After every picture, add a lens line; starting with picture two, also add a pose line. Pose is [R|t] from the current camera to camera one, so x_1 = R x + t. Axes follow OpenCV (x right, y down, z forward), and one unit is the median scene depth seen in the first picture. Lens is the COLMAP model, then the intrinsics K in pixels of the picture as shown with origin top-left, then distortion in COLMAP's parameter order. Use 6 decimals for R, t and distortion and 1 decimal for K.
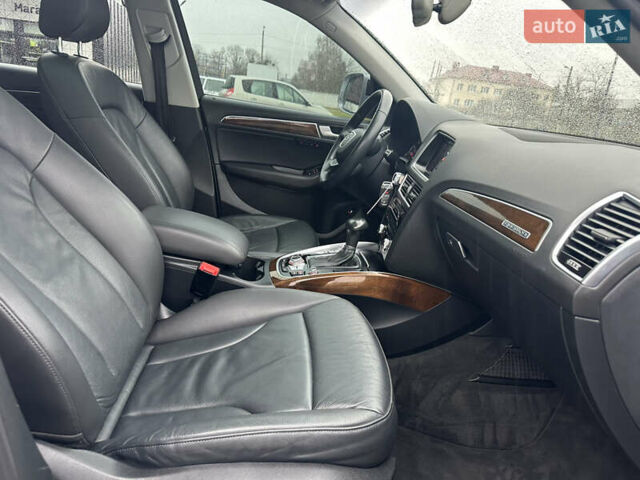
lens RADIAL K [[453.9, 0, 320.8], [0, 453.9, 239.4], [0, 0, 1]] dist [0.160538, -0.296972]
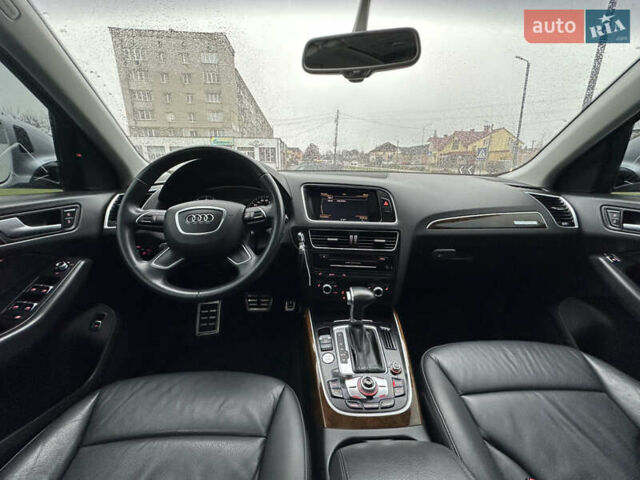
lens RADIAL K [[255.8, 0, 320.0], [0, 255.8, 240.0], [0, 0, 1]] dist [0.001559, 0.000225]
pose [[0.048104, -0.388950, 0.920002, -0.327112], [0.296462, 0.885123, 0.358703, -0.314134], [-0.953832, 0.255490, 0.157887, 0.889953]]
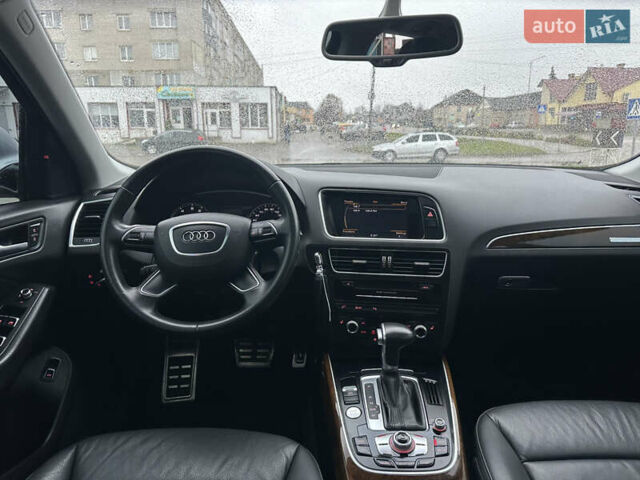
lens RADIAL K [[456.8, 0, 322.3], [0, 456.8, 236.5], [0, 0, 1]] dist [0.089166, -0.119189]
pose [[0.093443, -0.334427, 0.937778, -0.513537], [0.310449, 0.904726, 0.291706, -0.384834], [-0.945986, 0.263875, 0.188362, 0.856732]]
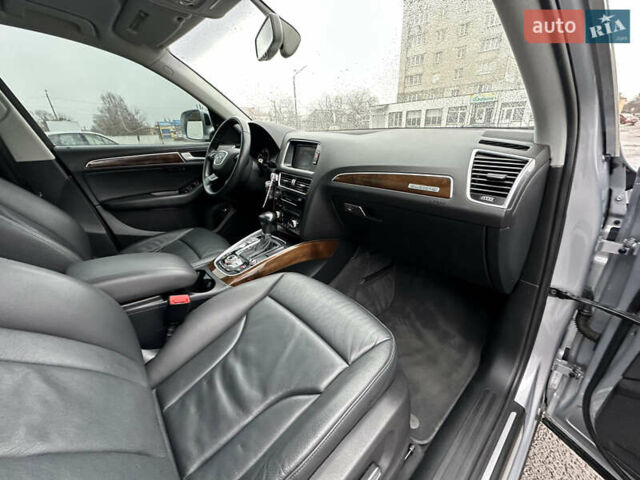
lens RADIAL K [[255.8, 0, 320.0], [0, 255.8, 240.0], [0, 0, 1]] dist [0.001559, 0.000225]
pose [[0.799858, -0.357931, 0.481781, -0.171308], [0.294704, 0.933503, 0.204261, -0.072771], [-0.522855, -0.021397, 0.852153, 0.245313]]
